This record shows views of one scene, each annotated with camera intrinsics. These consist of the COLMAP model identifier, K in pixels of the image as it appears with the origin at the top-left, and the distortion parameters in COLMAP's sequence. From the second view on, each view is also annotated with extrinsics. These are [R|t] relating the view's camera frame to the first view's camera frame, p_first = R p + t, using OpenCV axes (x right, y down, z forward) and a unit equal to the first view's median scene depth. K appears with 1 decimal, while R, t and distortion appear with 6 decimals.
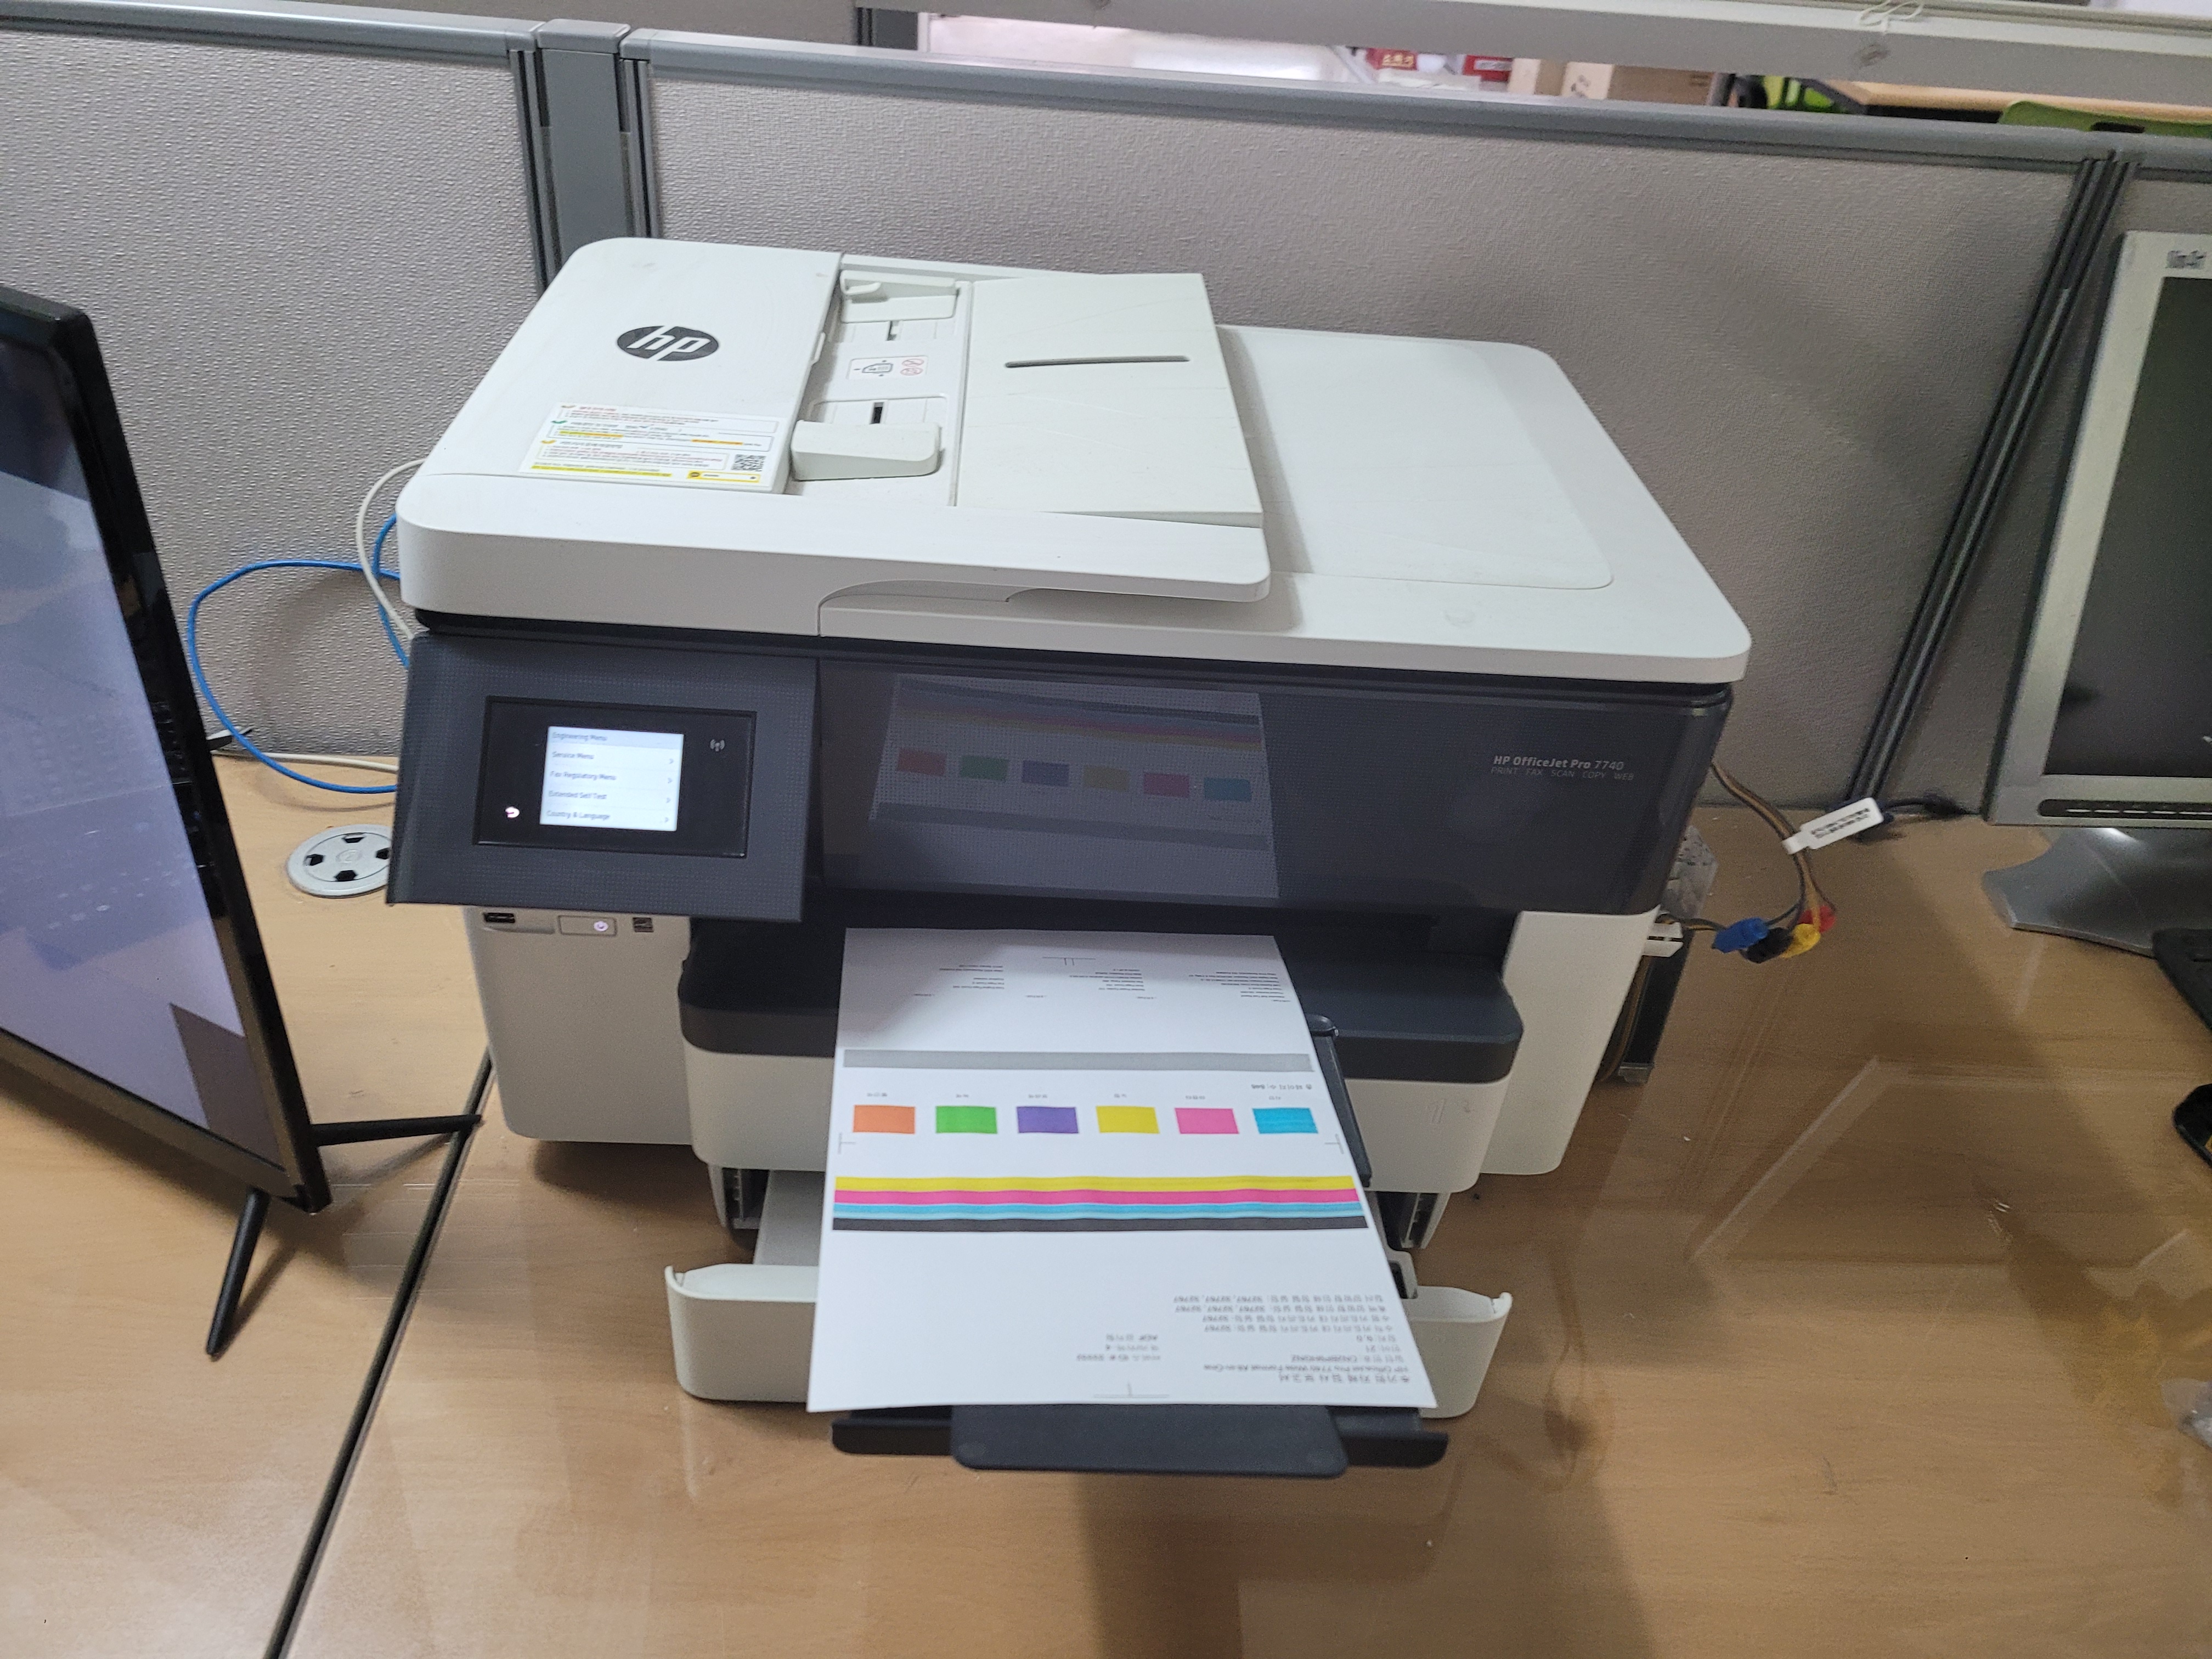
lens RADIAL K [[1696.3, 0, 1120.3], [0, 1696.3, 830.9], [0, 0, 1]] dist [-0.012719, -0.001254]
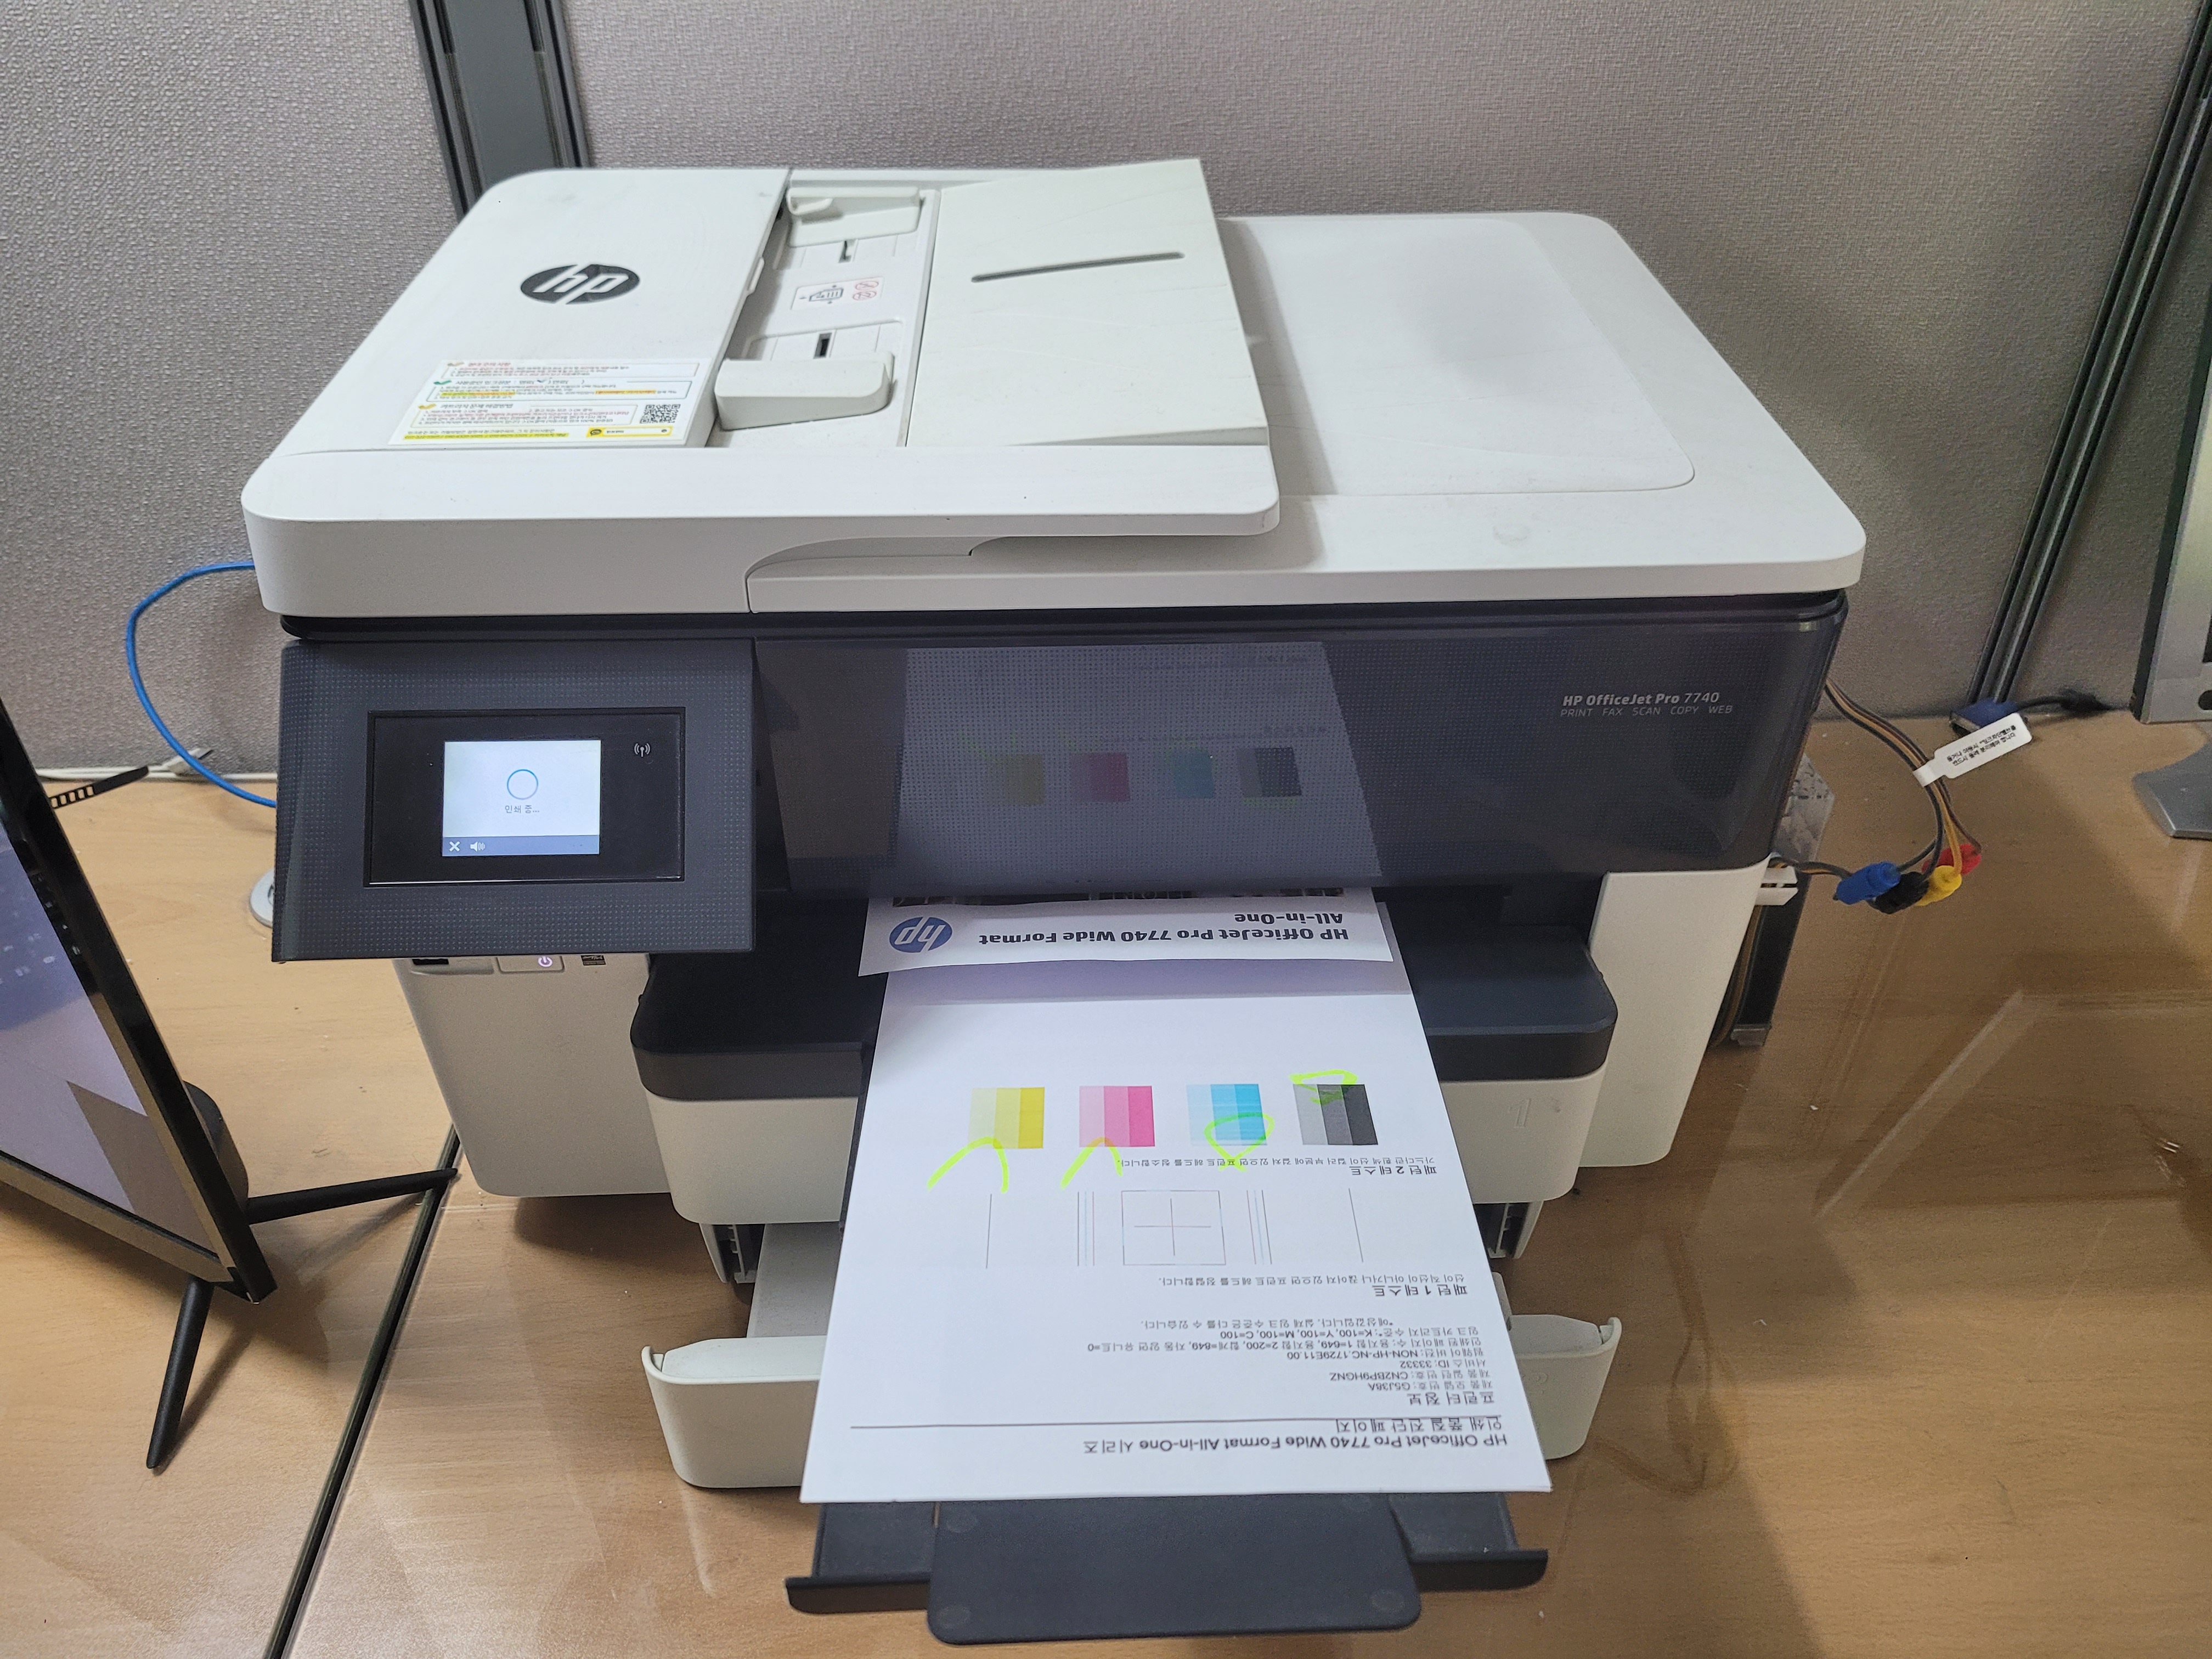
lens RADIAL K [[1696.3, 0, 1149.8], [0, 1696.3, 841.5], [0, 0, 1]] dist [-0.012719, -0.001254]
pose [[0.996962, -0.066735, -0.040154, 0.039855], [0.068393, 0.996797, 0.041449, -0.018795], [0.037259, -0.044070, 0.998333, 0.132594]]
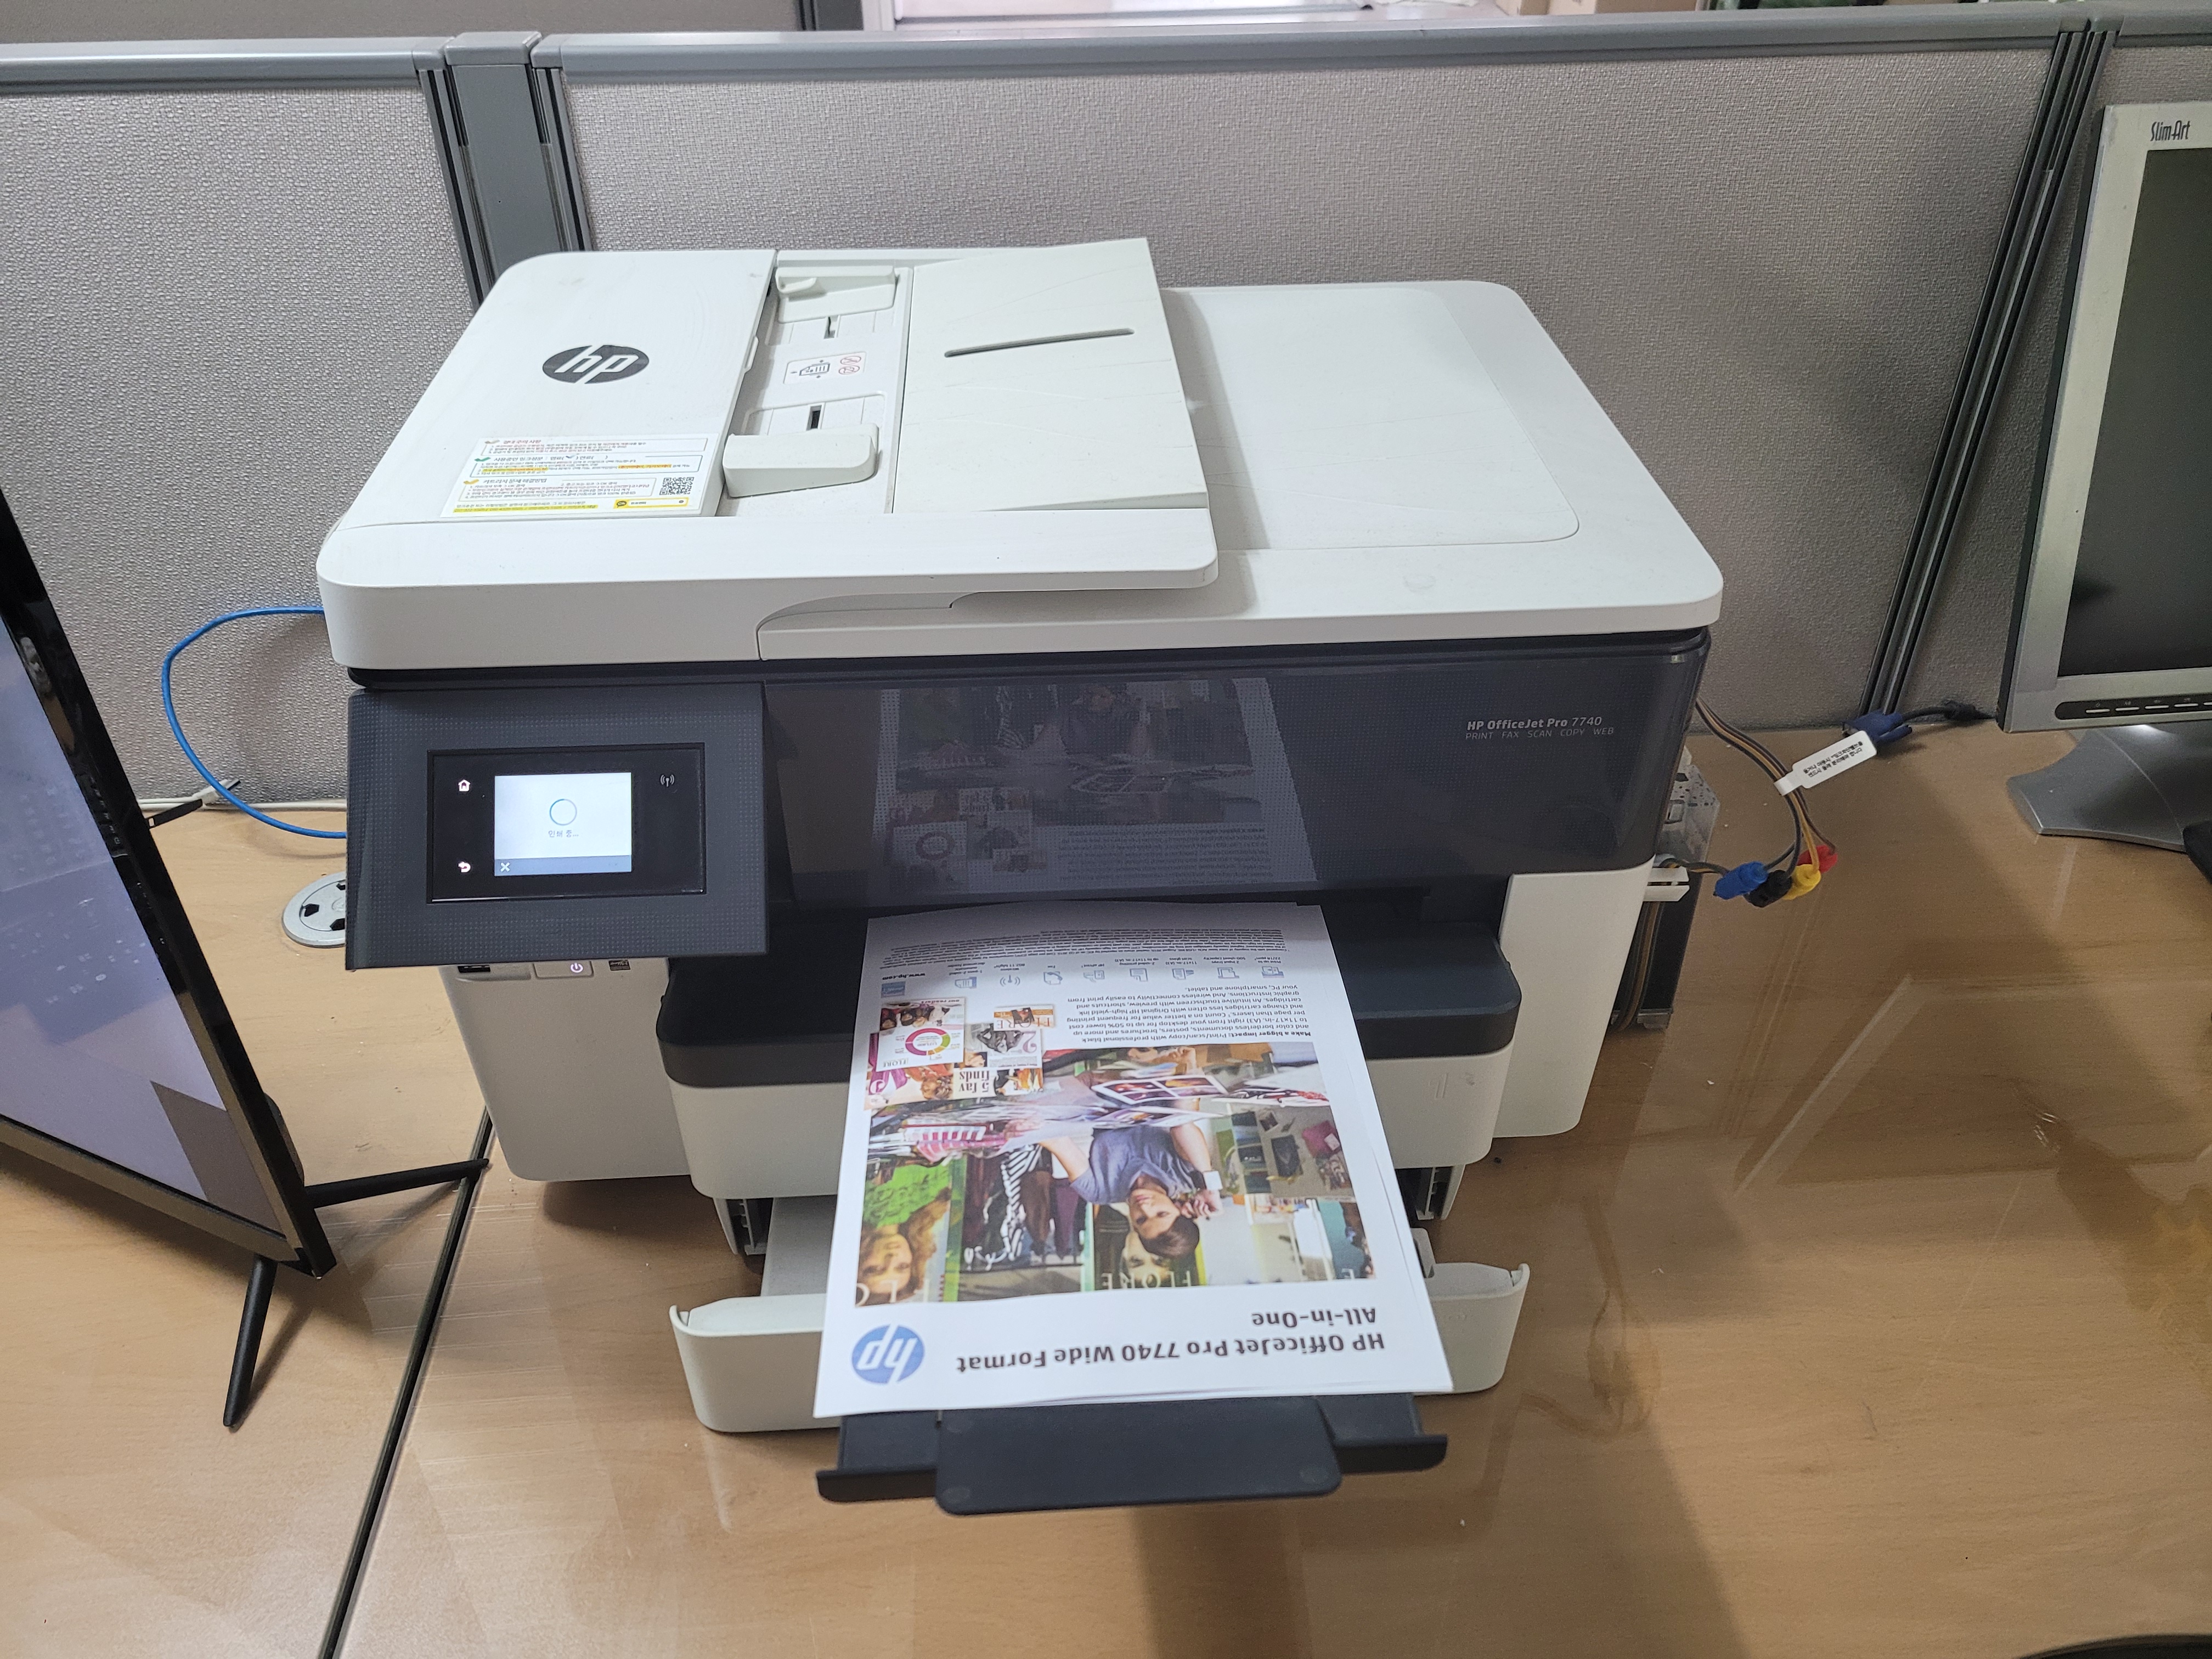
lens RADIAL K [[1696.3, 0, 1146.3], [0, 1696.3, 836.8], [0, 0, 1]] dist [-0.012719, -0.001254]
pose [[0.996418, -0.082216, -0.019775, 0.045618], [0.082861, 0.995967, 0.034397, -0.024218], [0.016867, -0.035912, 0.999213, 0.022143]]
